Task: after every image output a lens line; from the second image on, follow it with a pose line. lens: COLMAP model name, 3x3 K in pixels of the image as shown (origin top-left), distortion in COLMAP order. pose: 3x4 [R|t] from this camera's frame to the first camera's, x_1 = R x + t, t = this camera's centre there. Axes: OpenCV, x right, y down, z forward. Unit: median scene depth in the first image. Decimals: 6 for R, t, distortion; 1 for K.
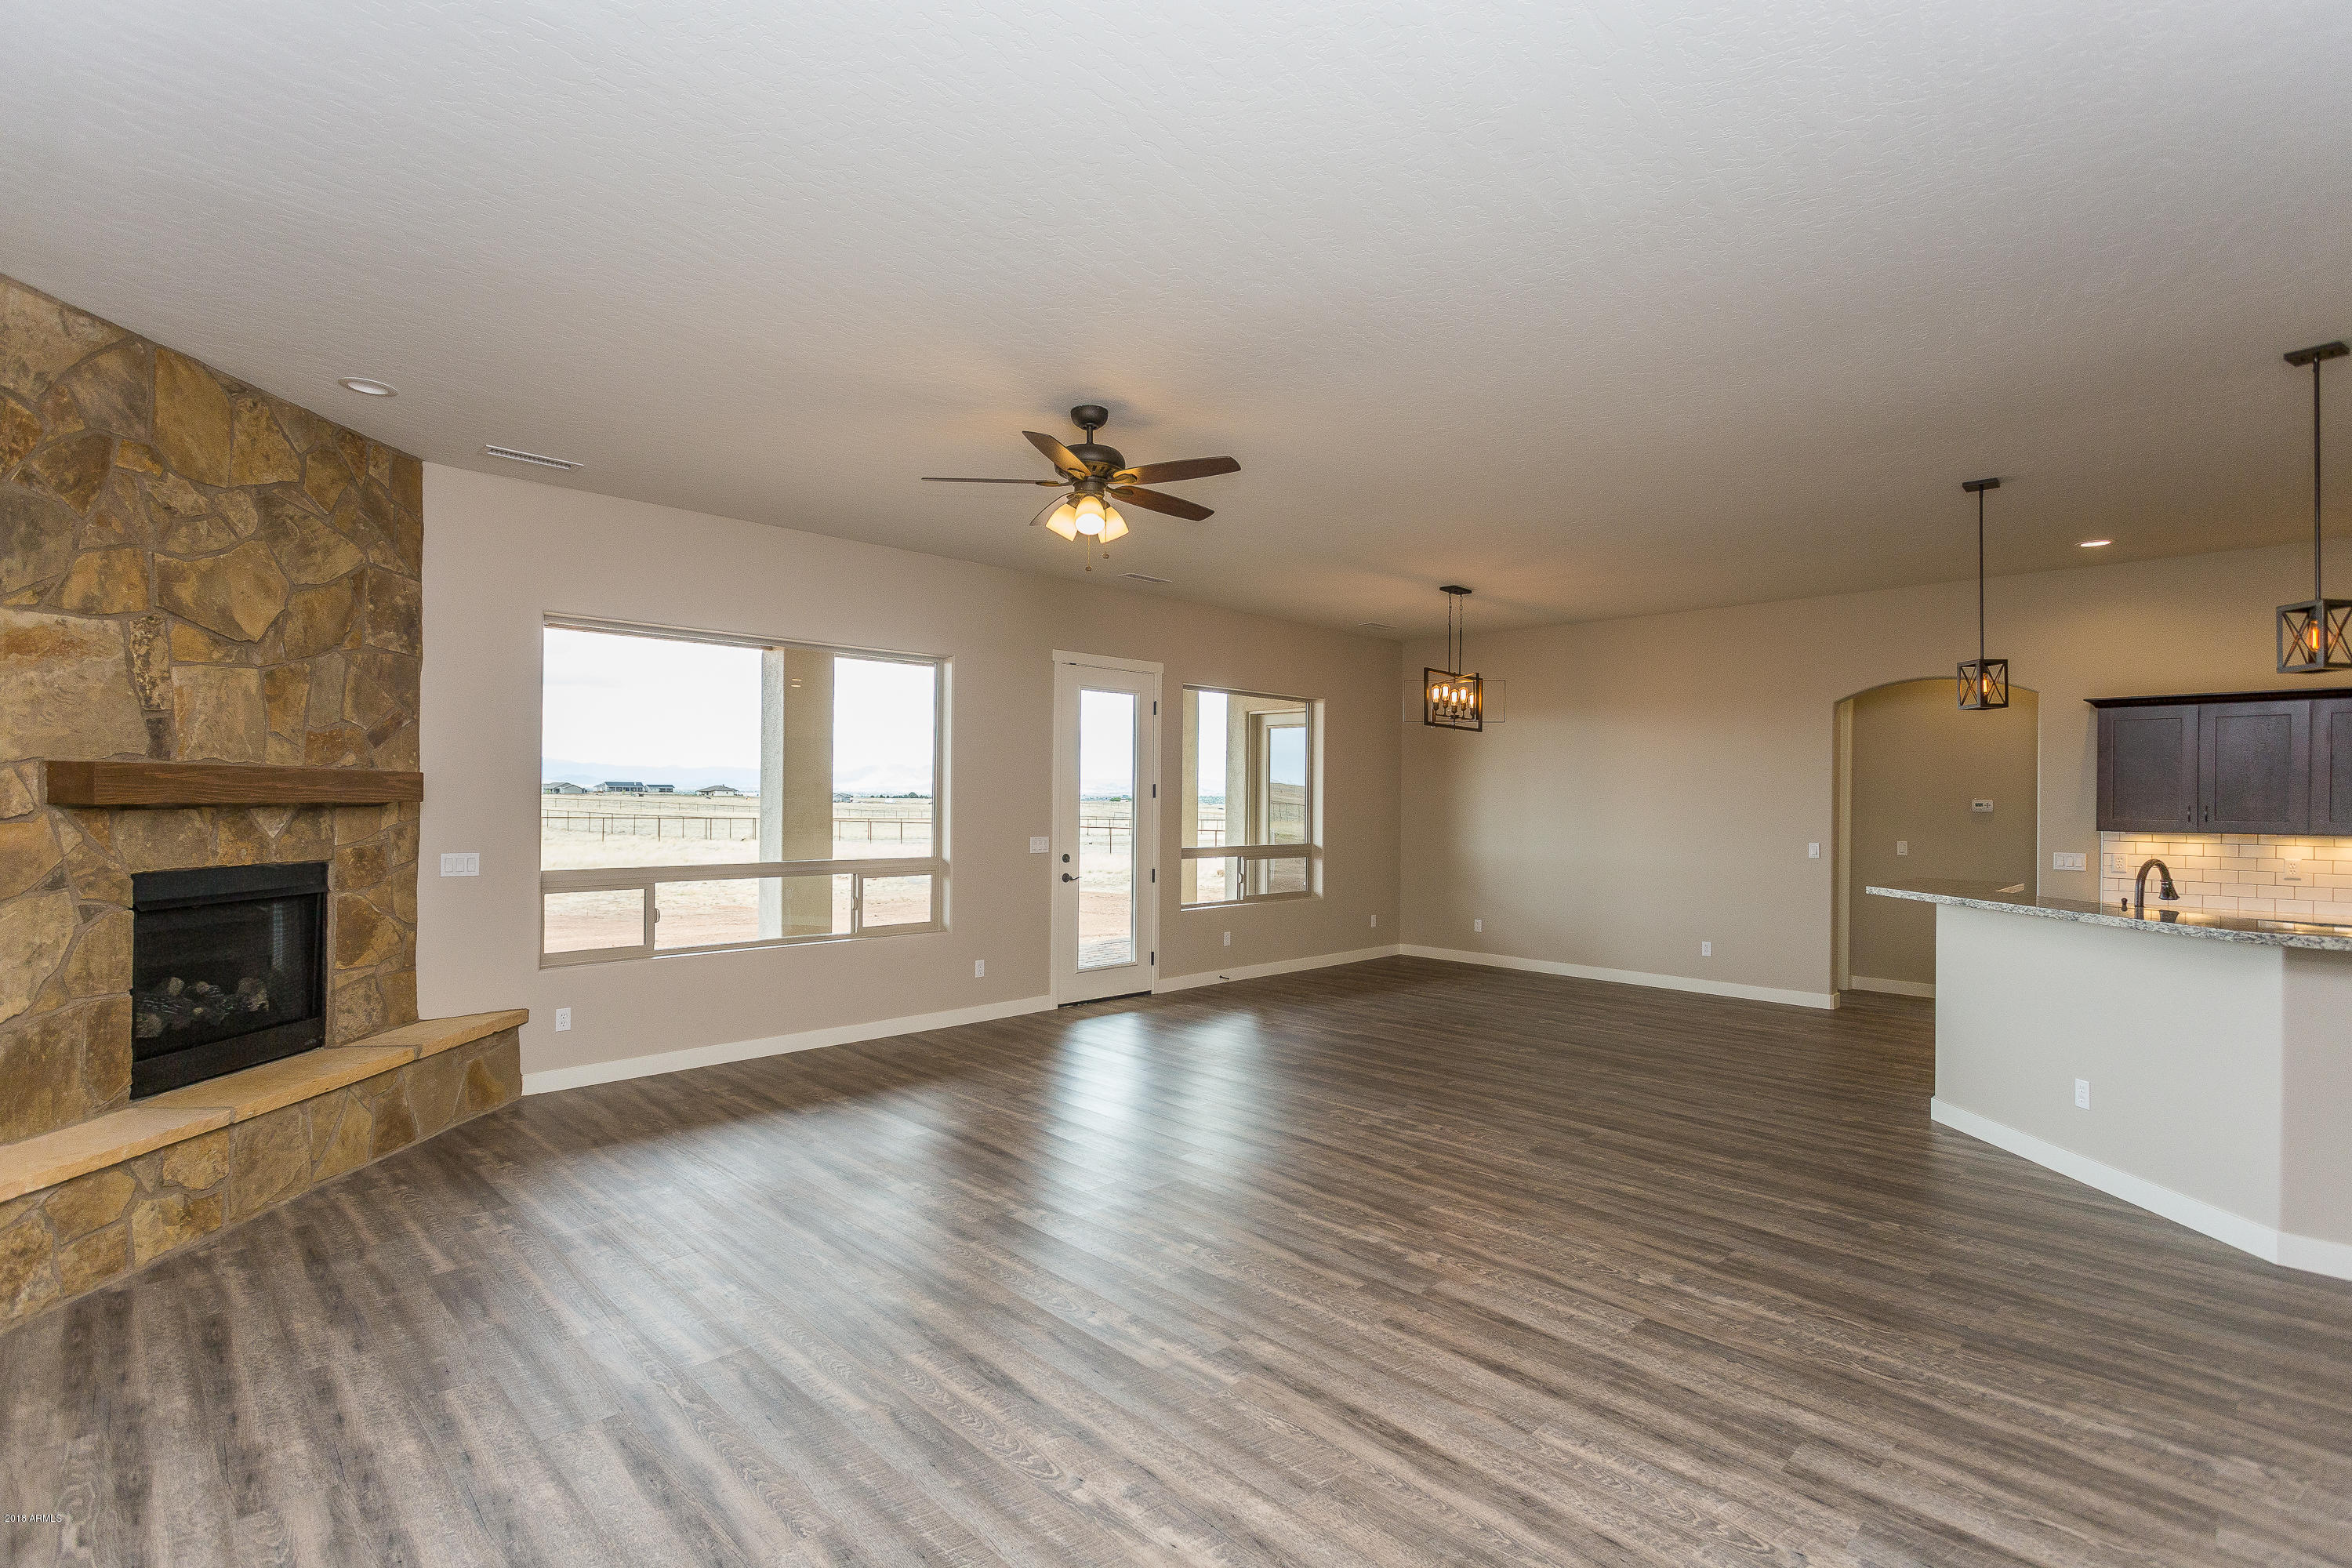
lens RADIAL K [[1144.7, 0, 1168.9], [0, 1144.7, 796.5], [0, 0, 1]] dist [0.002329, 0.000354]
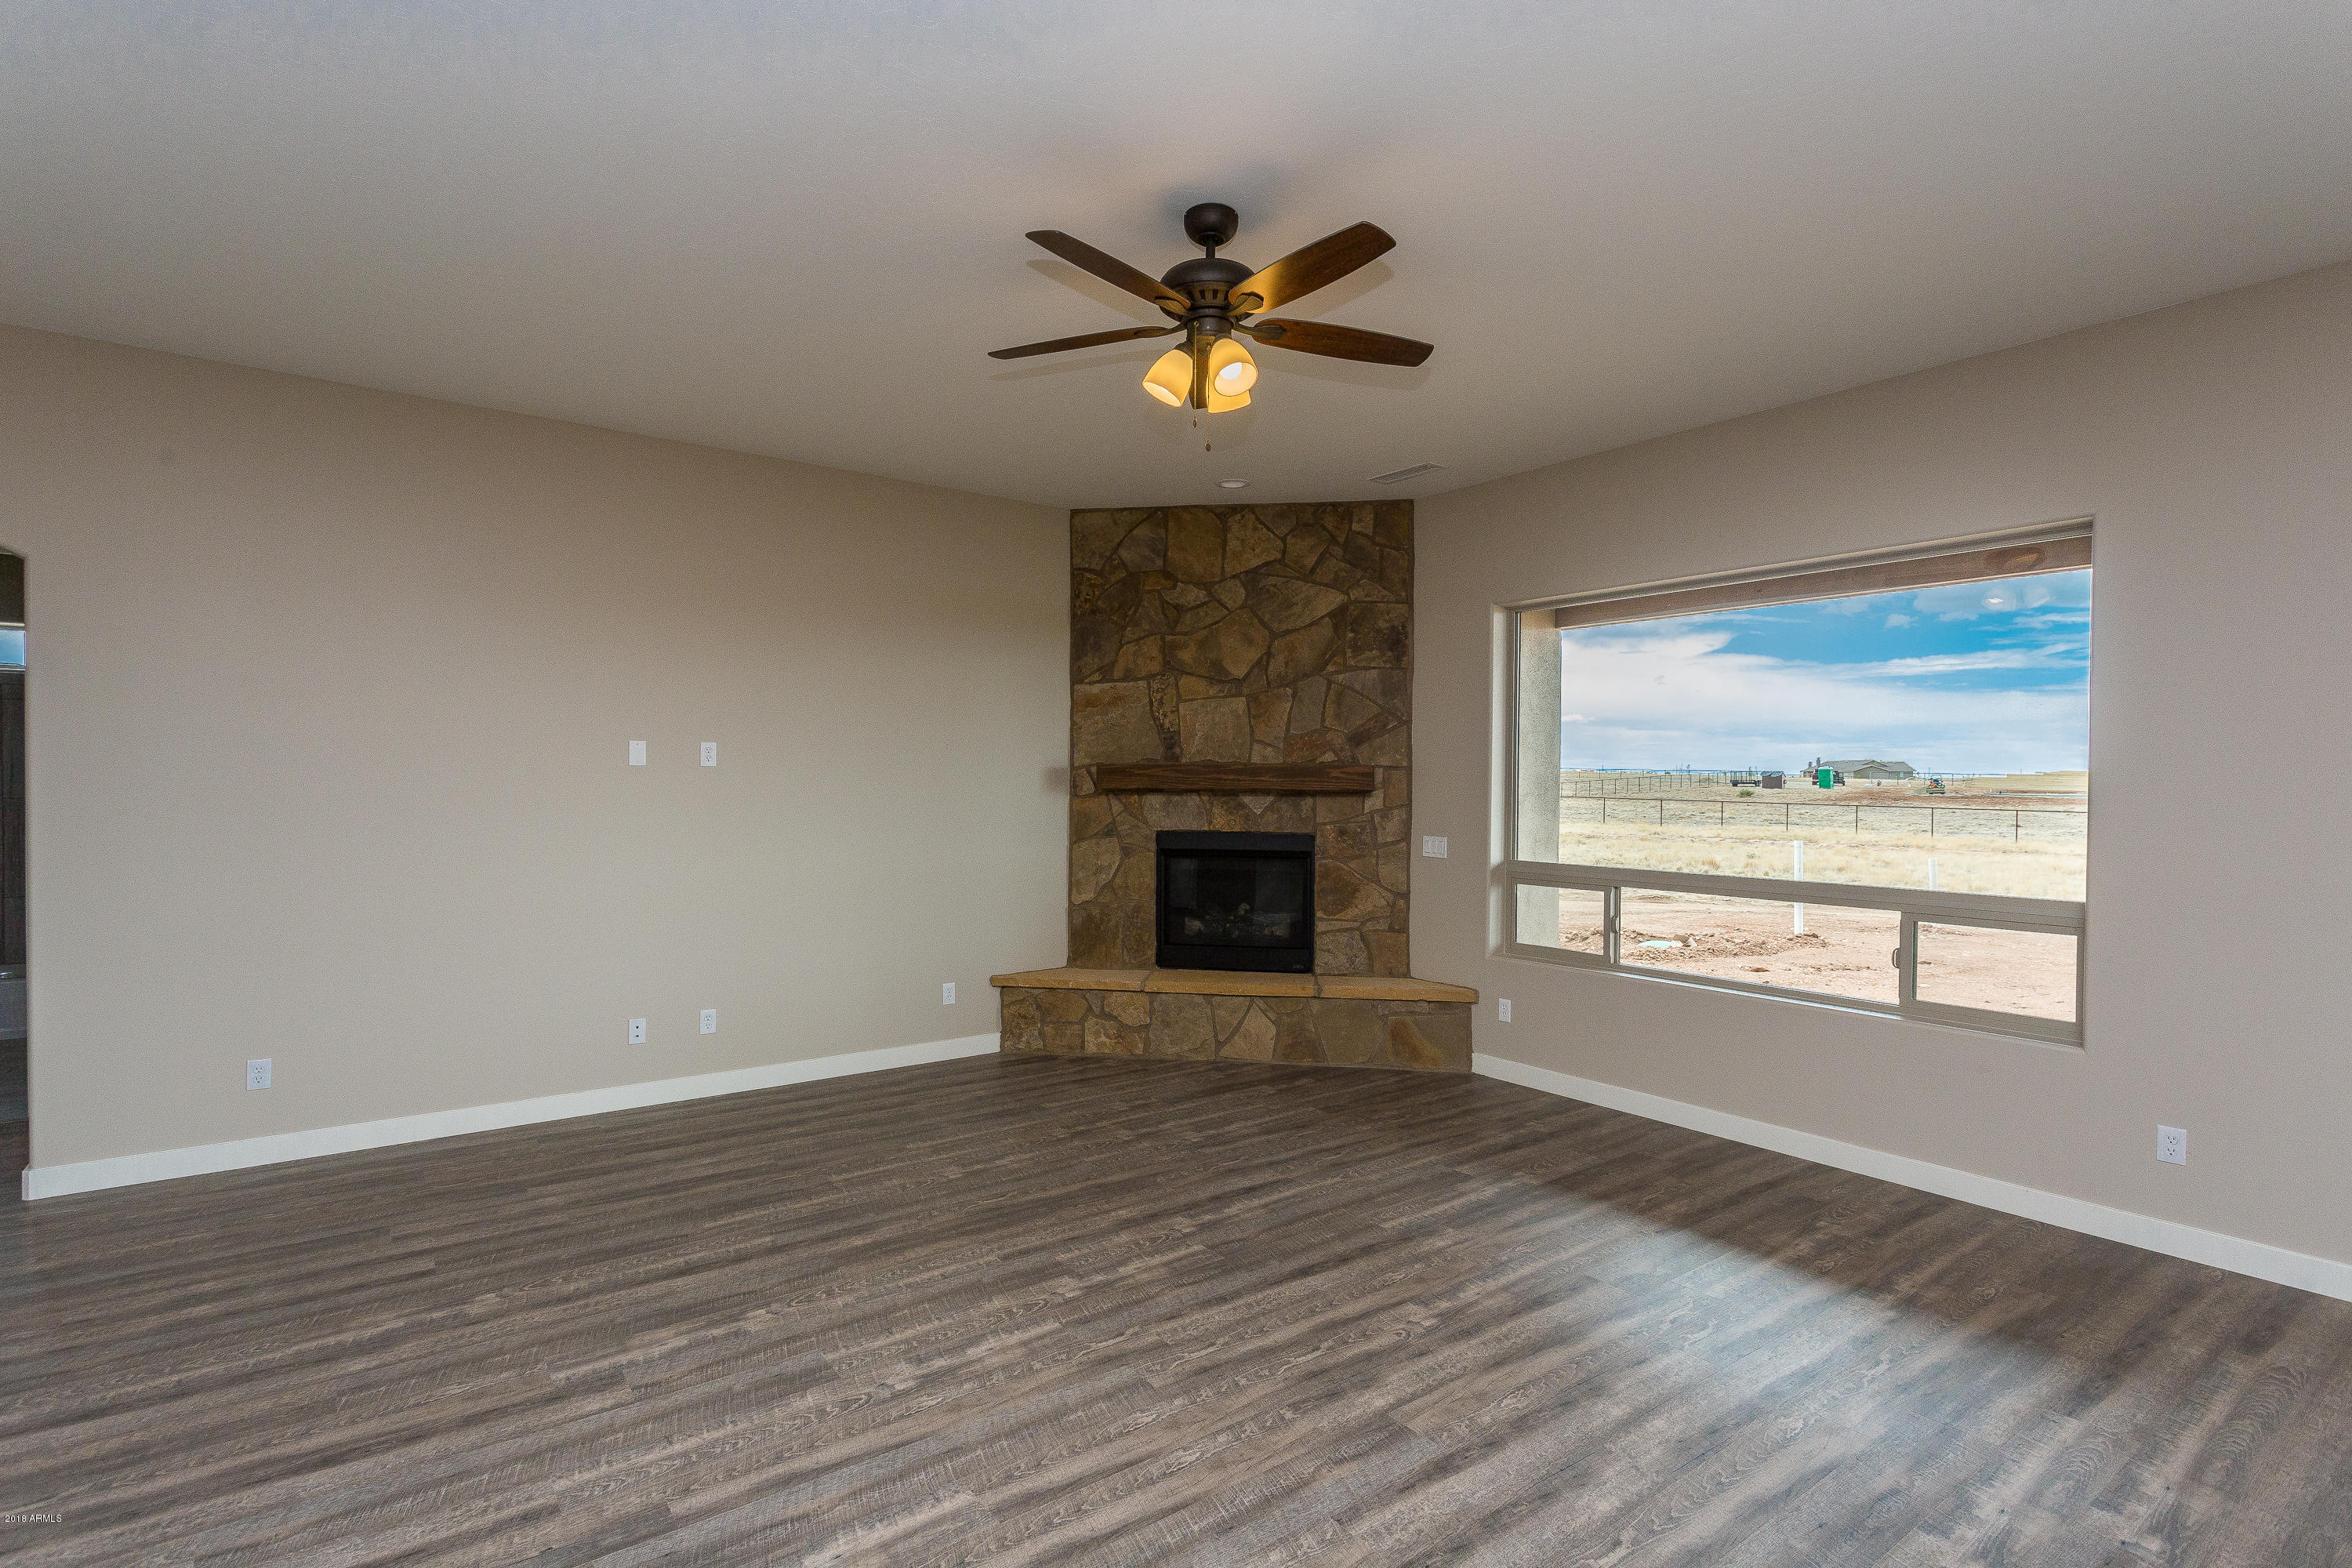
lens RADIAL K [[1117.4, 0, 1170.0], [0, 1117.4, 792.3], [0, 0, 1]] dist [0.003675, 0.000092]
pose [[-0.145752, -0.000185, -0.989321, 0.595742], [-0.007436, 0.999972, 0.000909, 0.008300], [0.989293, 0.007489, -0.145749, 1.070584]]
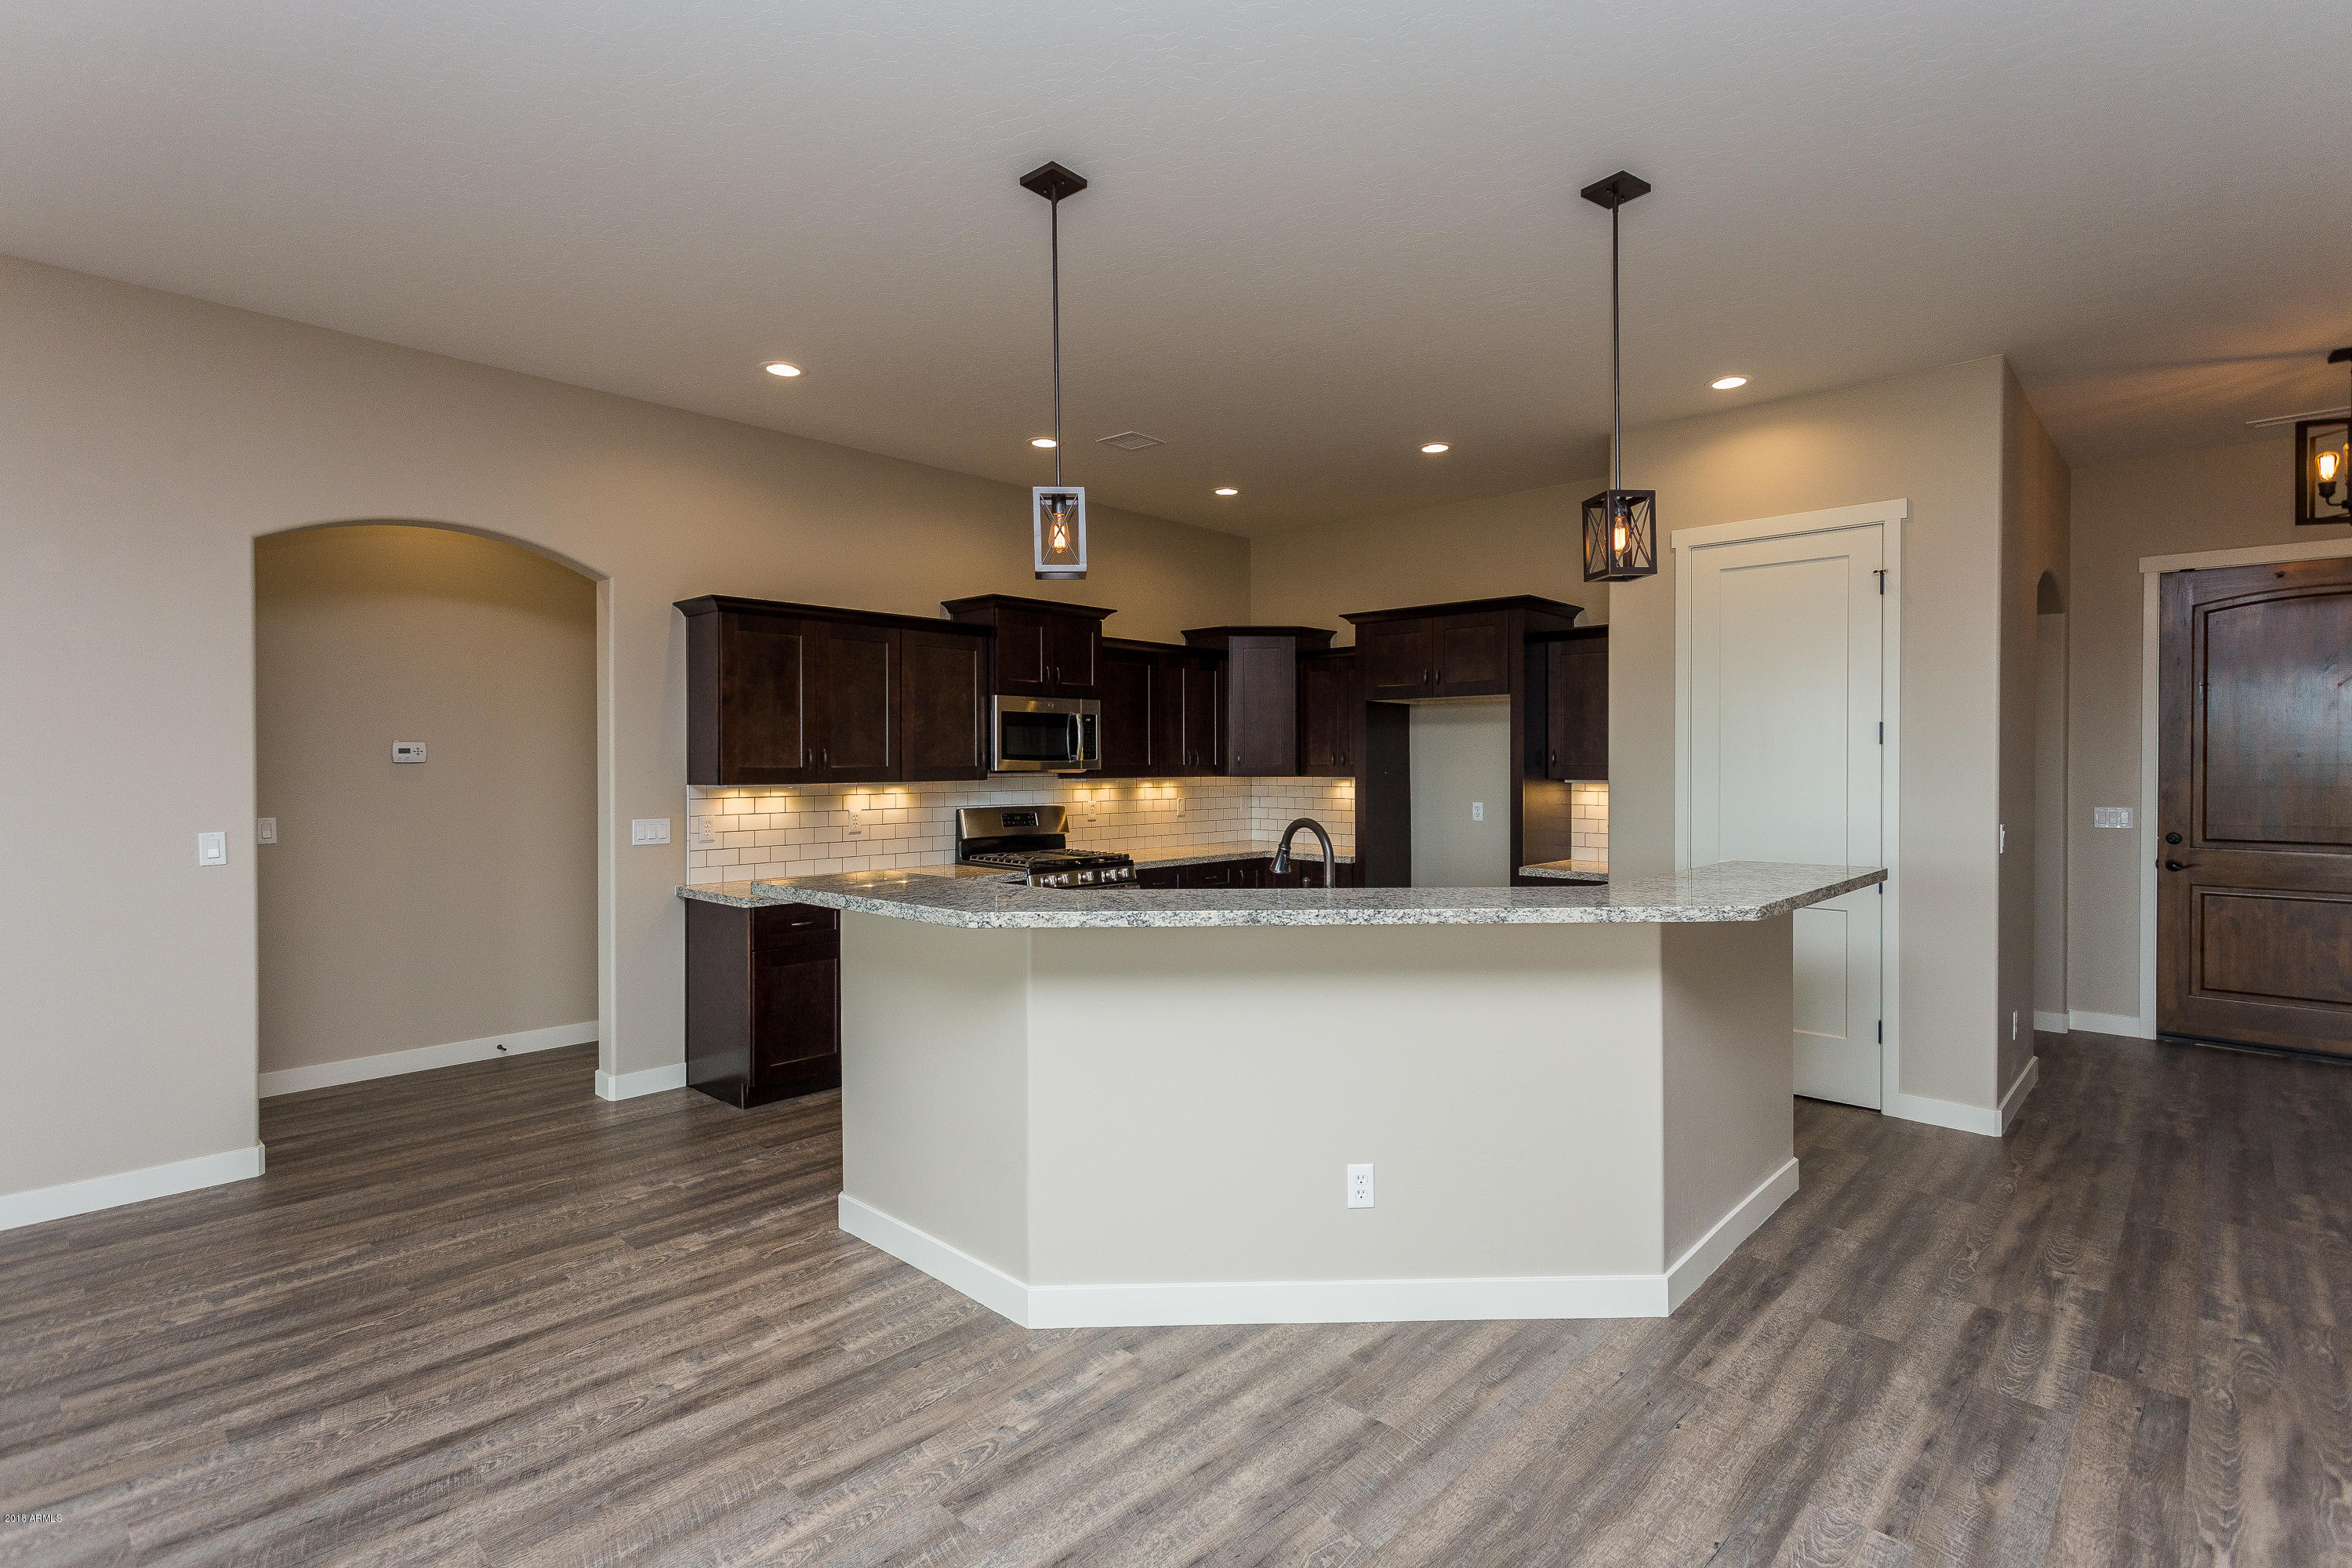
lens RADIAL K [[1126.3, 0, 1180.6], [0, 1126.3, 758.7], [0, 0, 1]] dist [0.002027, 0.000505]
pose [[-0.040788, -0.012519, 0.999089, 0.162925], [-0.003233, 0.999918, 0.012397, 0.006259], [-0.999163, -0.002724, -0.040825, 1.142988]]
